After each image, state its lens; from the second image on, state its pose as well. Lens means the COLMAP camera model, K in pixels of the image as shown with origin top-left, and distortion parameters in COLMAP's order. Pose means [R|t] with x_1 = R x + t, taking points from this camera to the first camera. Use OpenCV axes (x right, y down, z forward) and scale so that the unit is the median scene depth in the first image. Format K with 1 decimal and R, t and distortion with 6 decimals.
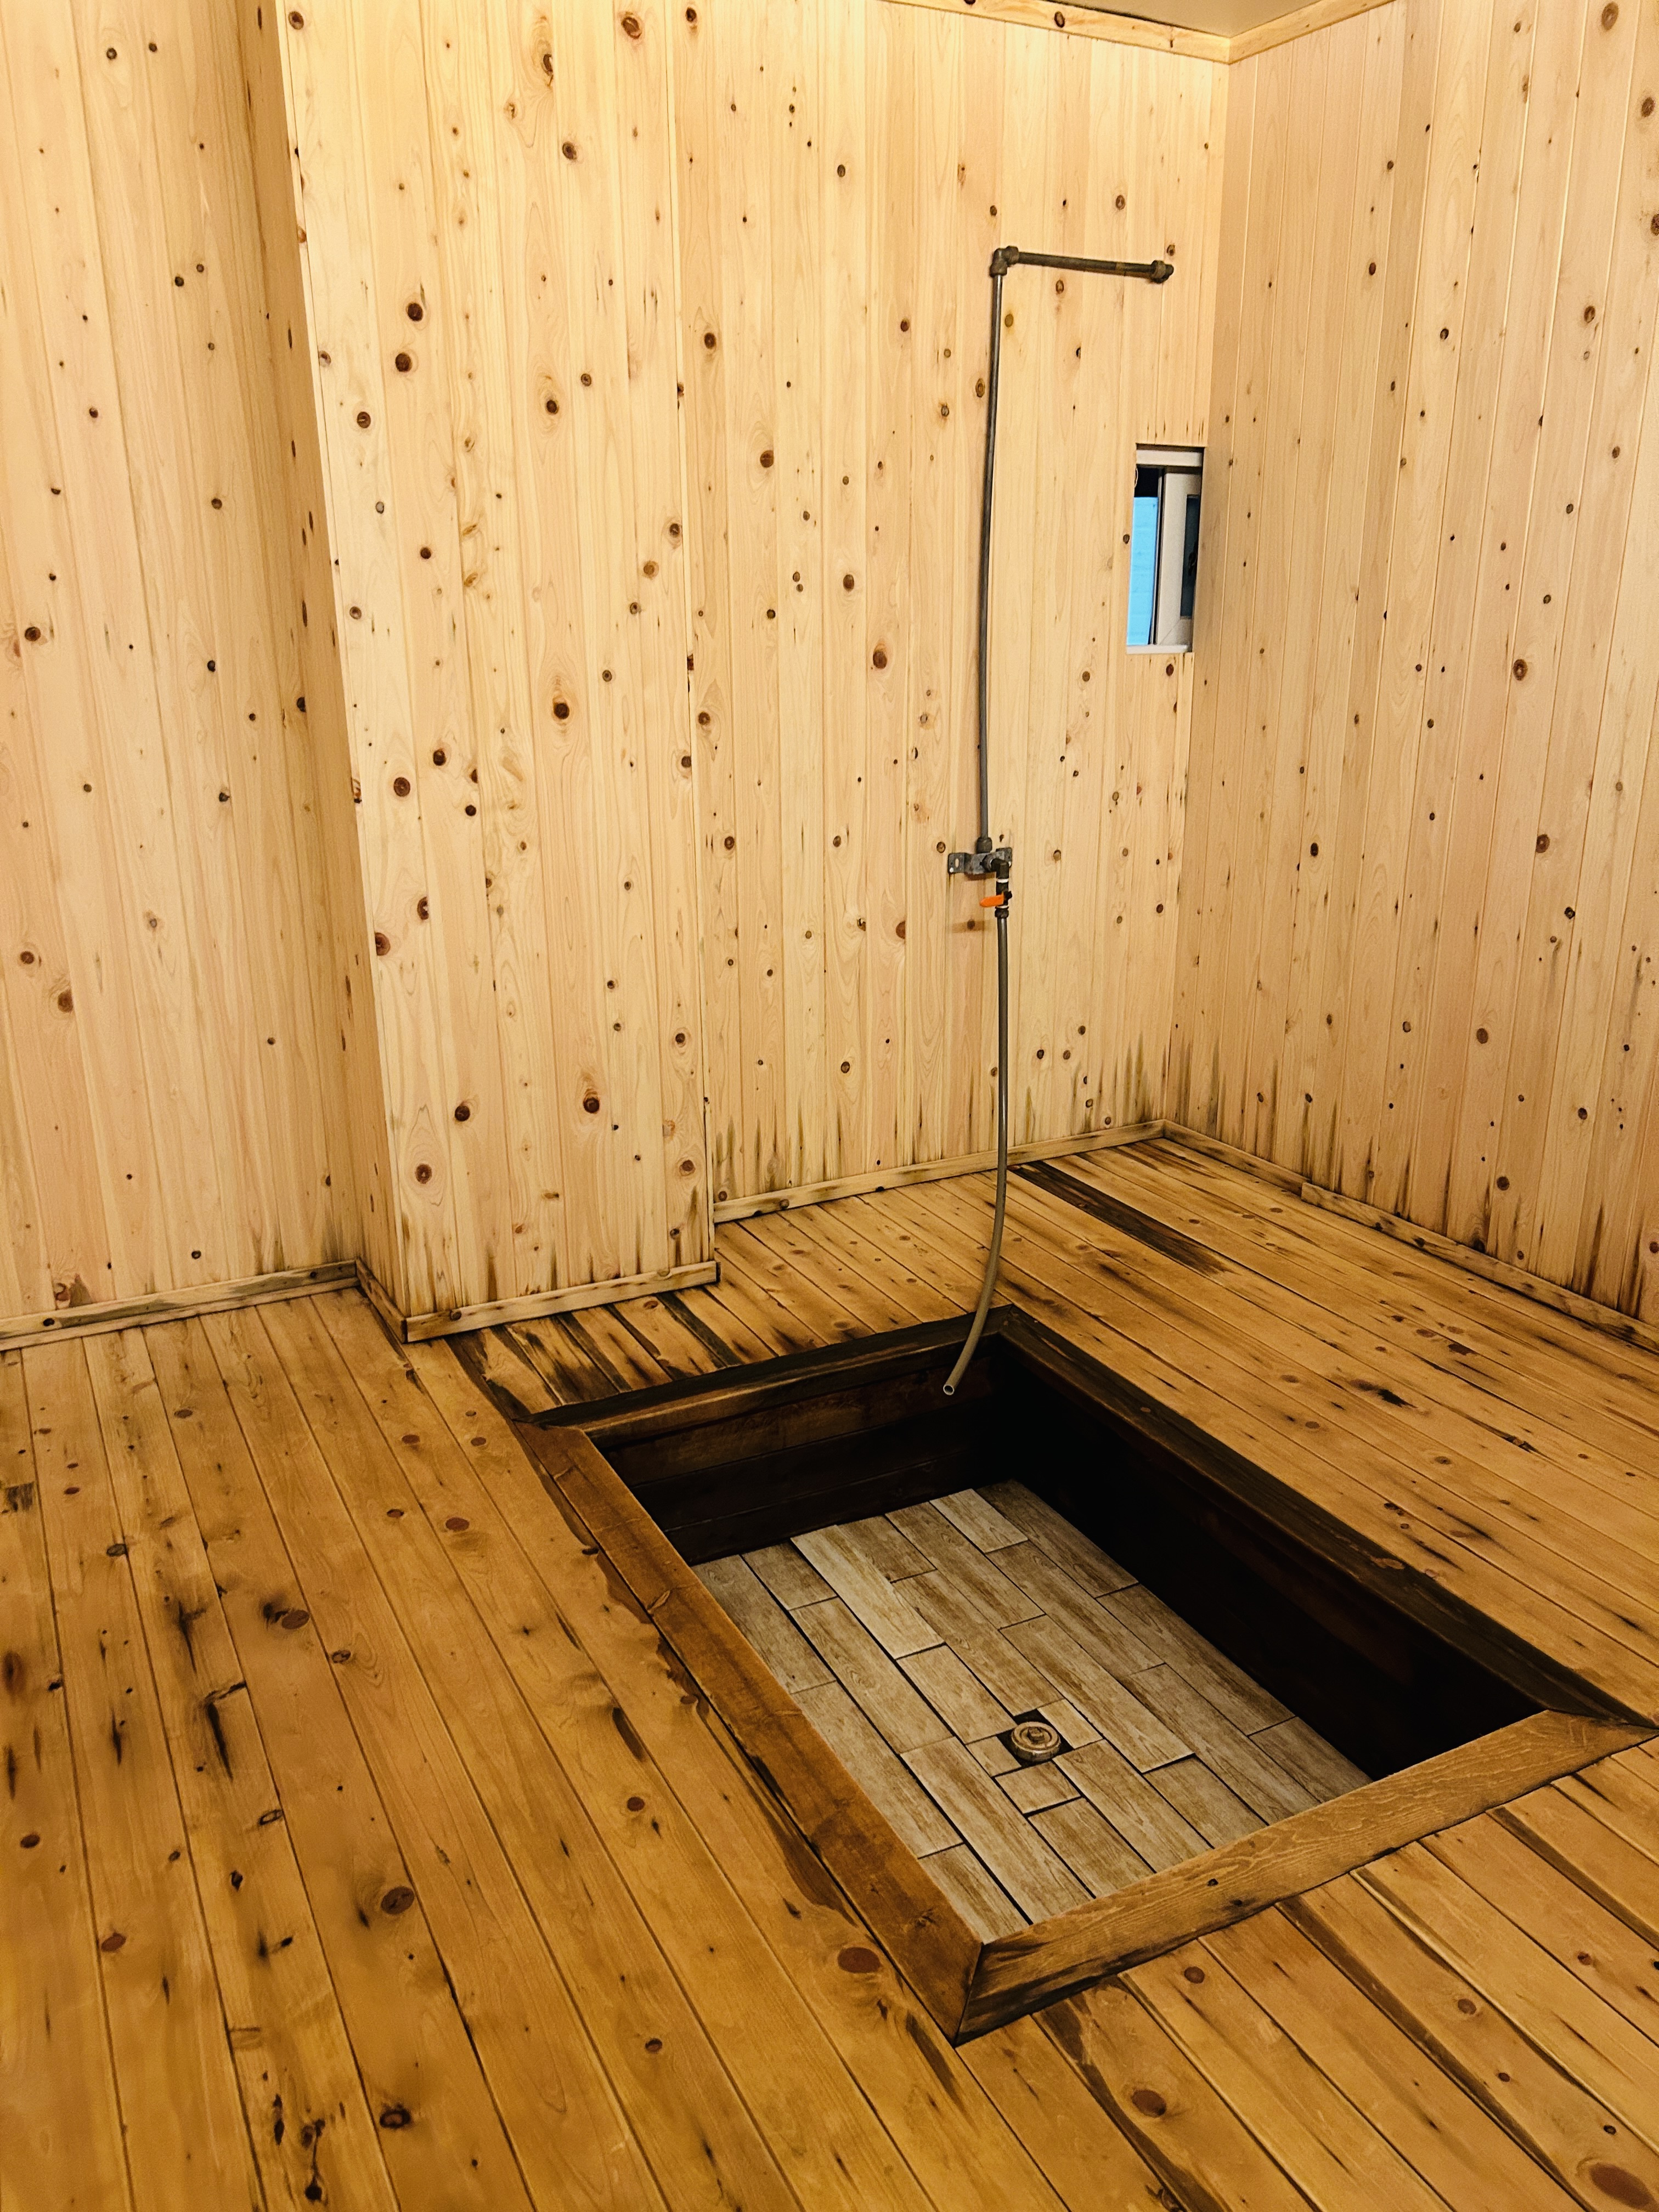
lens RADIAL K [[1675.9, 0, 829.5], [0, 1675.9, 1106.0], [0, 0, 1]] dist [0.074105, -0.113654]
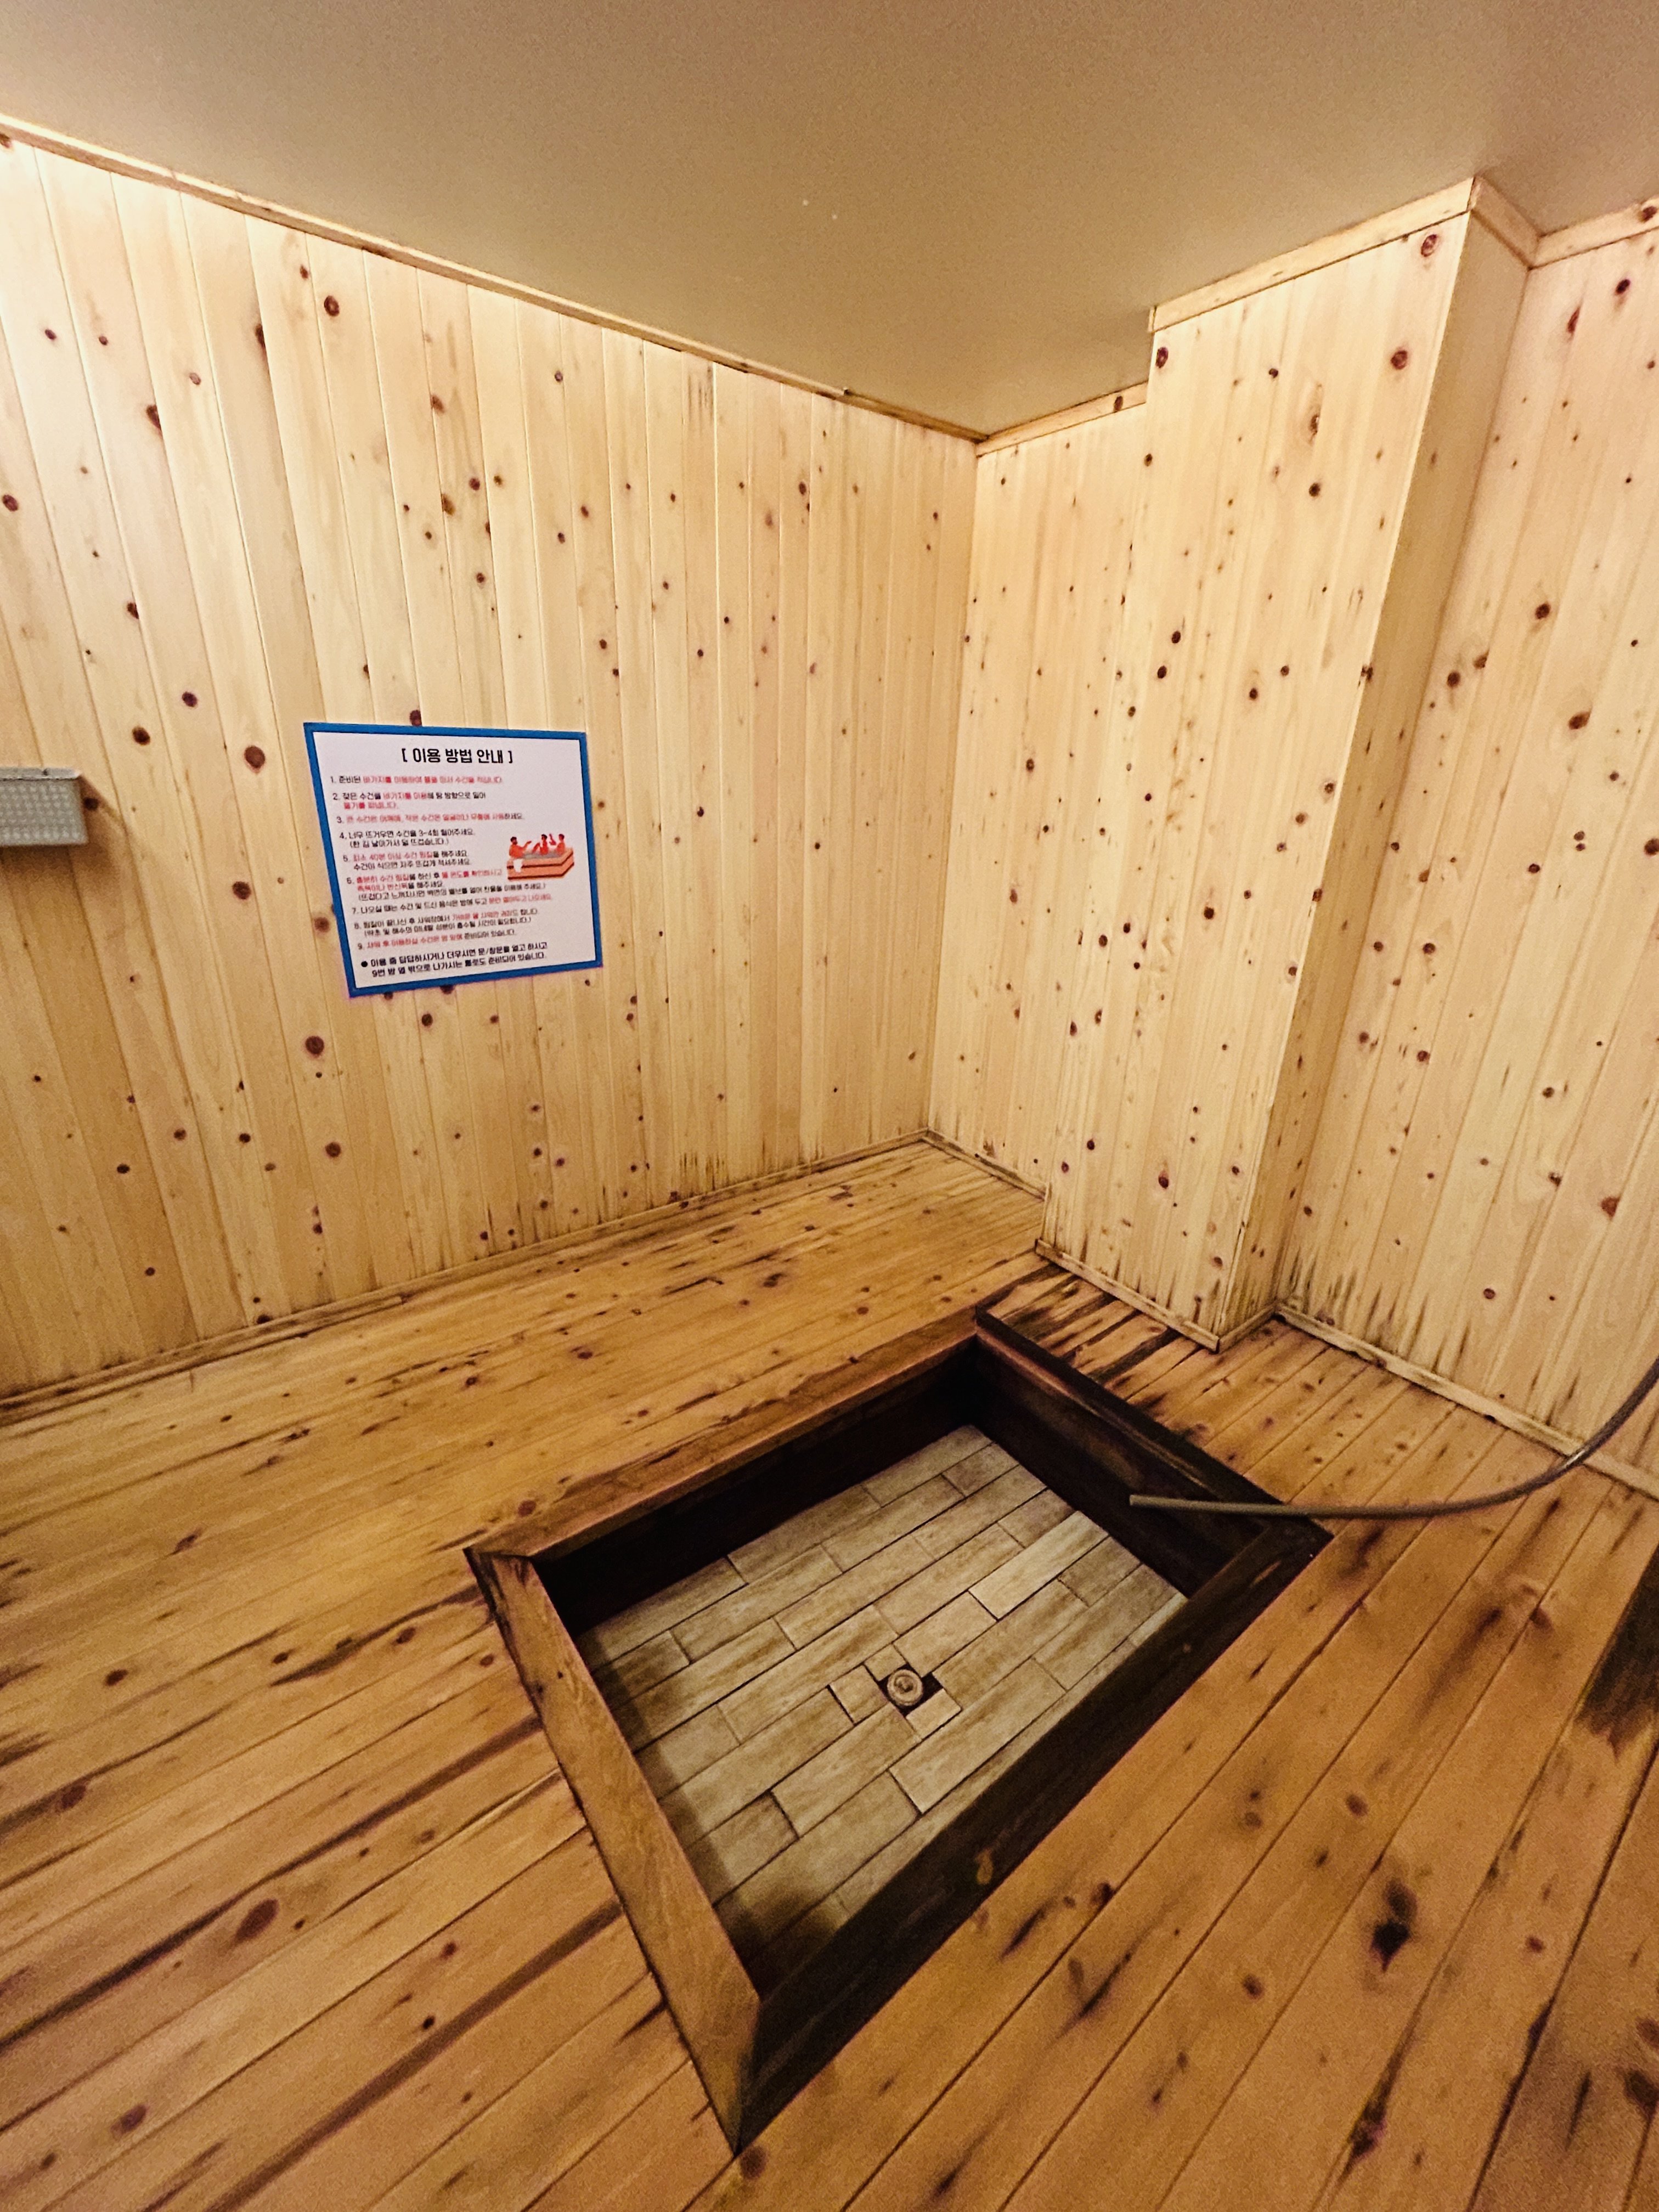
lens RADIAL K [[887.0, 0, 830.8], [0, 887.0, 1093.8], [0, 0, 1]] dist [-0.003369, 0.000406]
pose [[0.175933, 0.355297, -0.918048, 0.517445], [-0.314938, 0.903894, 0.289465, -0.215087], [0.932664, 0.238201, 0.270921, 0.548894]]
